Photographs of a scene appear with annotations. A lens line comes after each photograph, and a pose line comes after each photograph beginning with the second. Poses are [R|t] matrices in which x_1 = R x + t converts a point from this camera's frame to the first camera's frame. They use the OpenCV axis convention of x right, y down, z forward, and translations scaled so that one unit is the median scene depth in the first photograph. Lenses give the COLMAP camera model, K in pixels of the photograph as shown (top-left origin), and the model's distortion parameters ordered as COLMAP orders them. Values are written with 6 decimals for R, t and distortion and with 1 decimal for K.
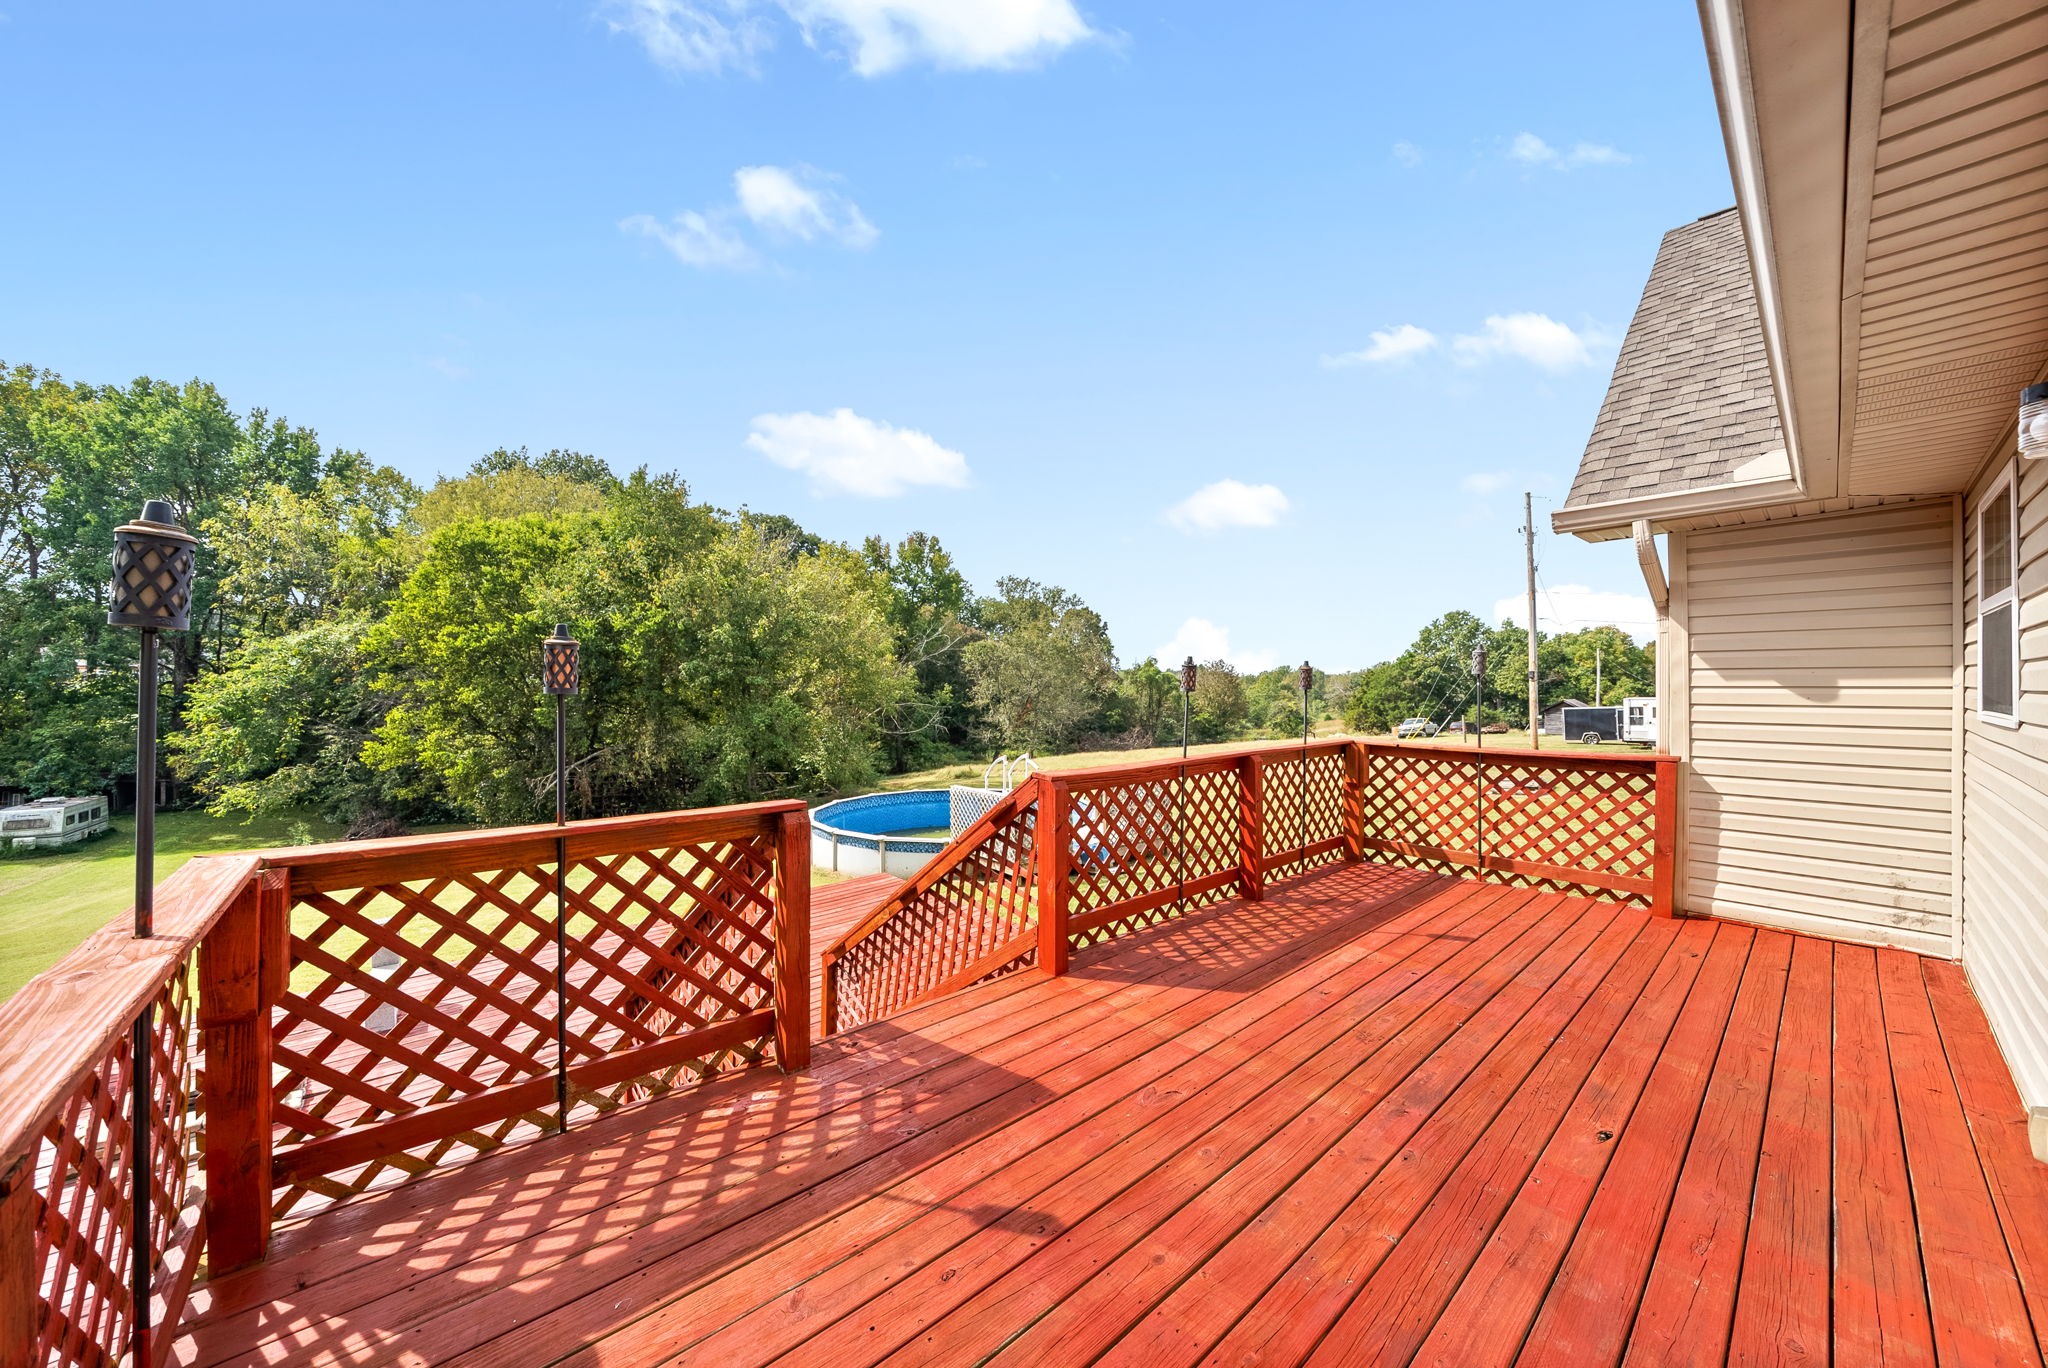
lens RADIAL K [[885.7, 0, 1014.7], [0, 885.7, 679.1], [0, 0, 1]] dist [-0.000379, -0.000110]
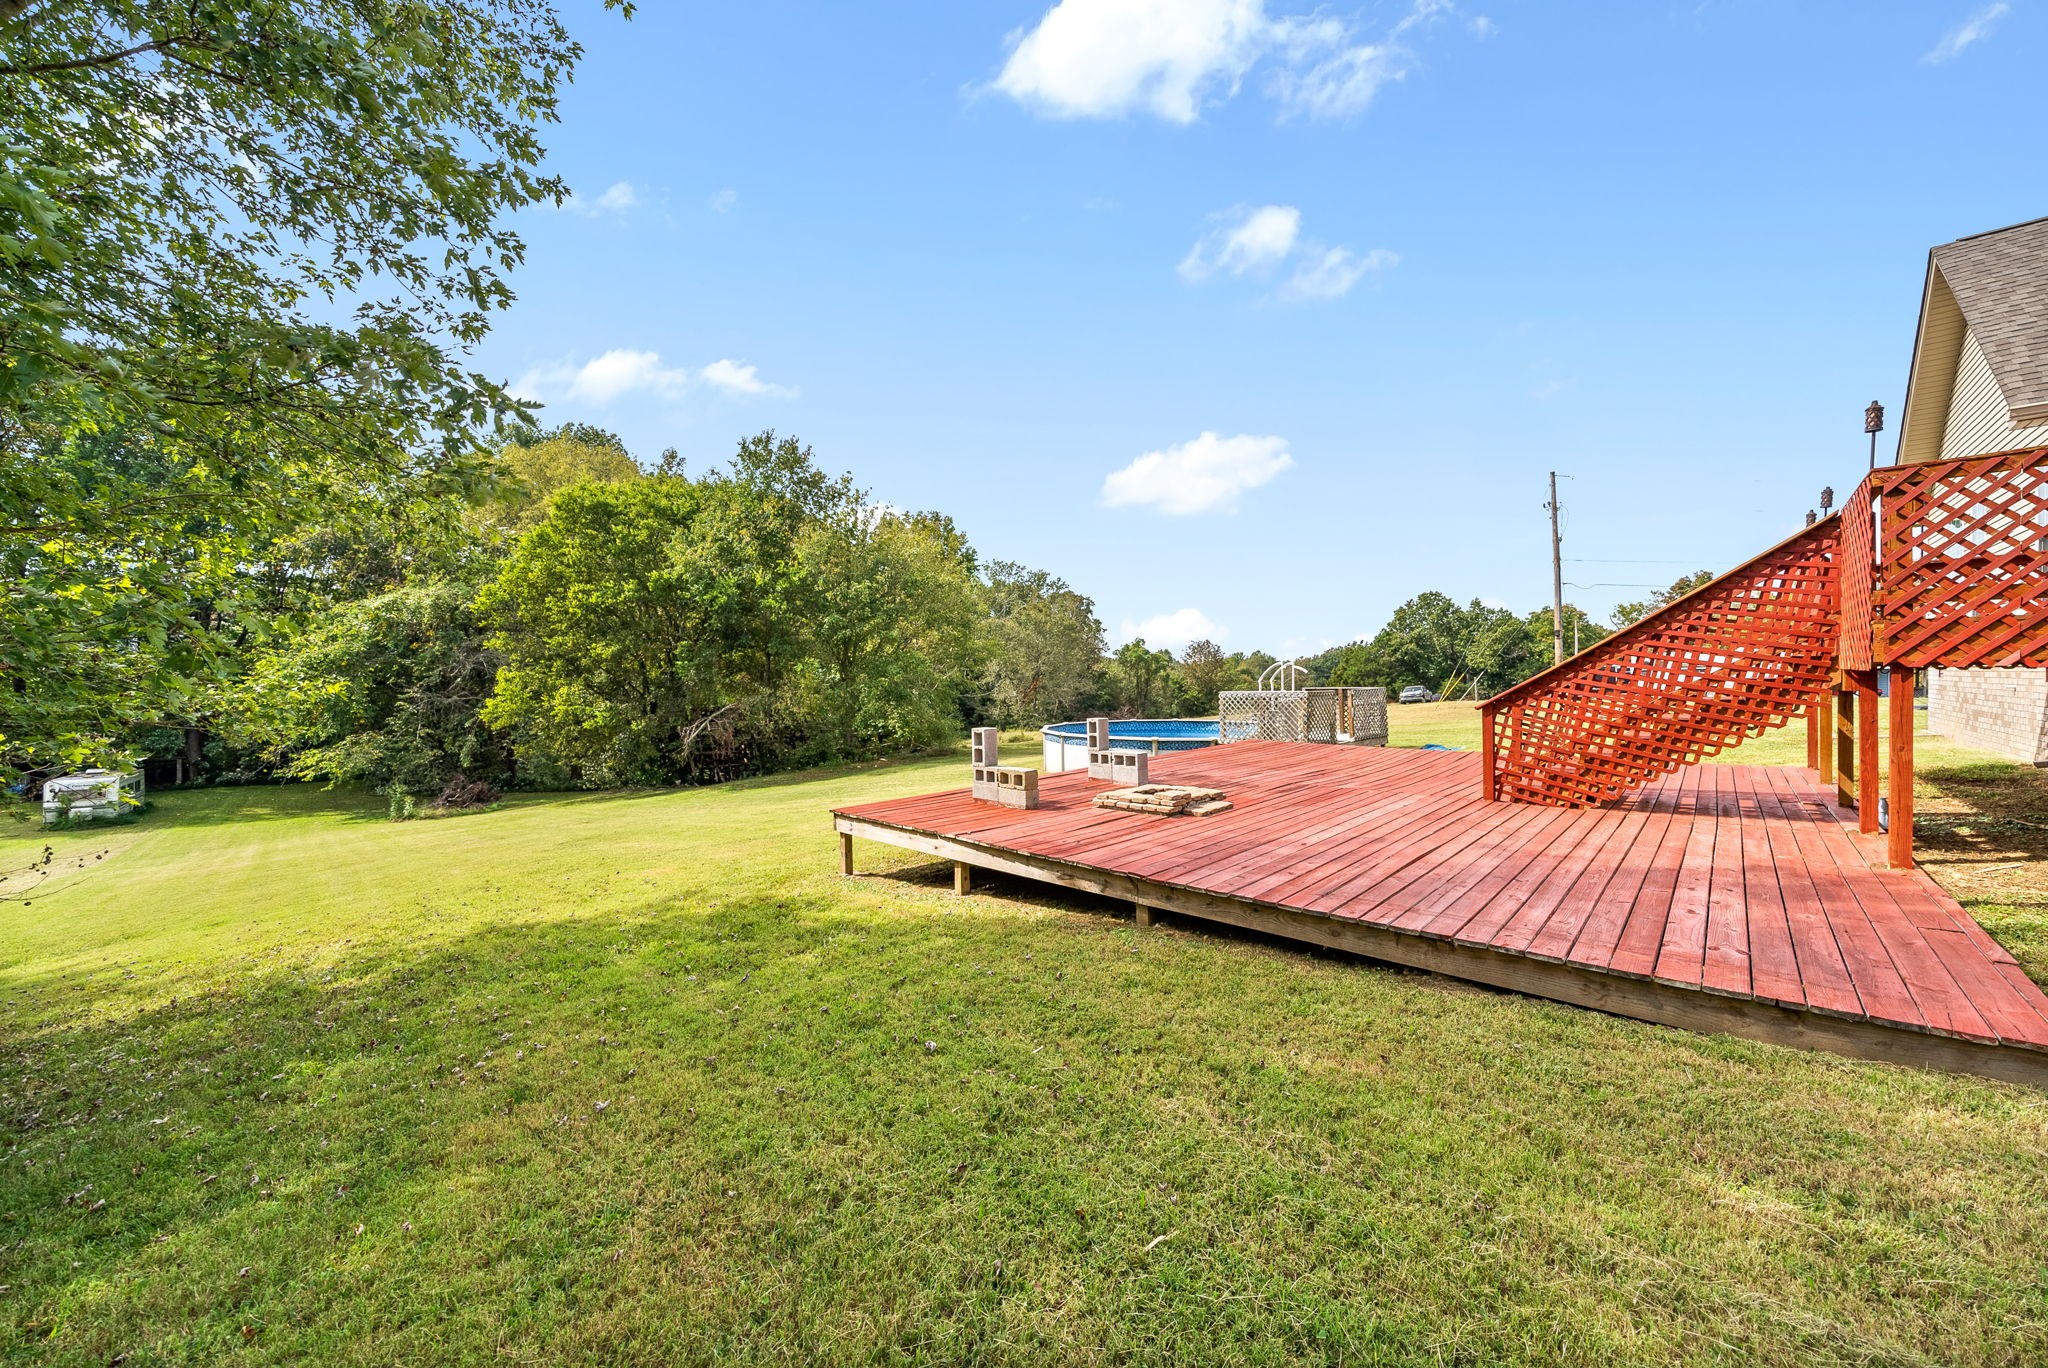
lens RADIAL K [[895.3, 0, 1030.9], [0, 895.3, 677.1], [0, 0, 1]] dist [-0.000867, -0.000336]
pose [[0.995643, -0.007014, 0.092981, -0.173004], [0.006595, 0.999967, 0.004816, 0.037463], [-0.093012, -0.004182, 0.995656, -0.065145]]
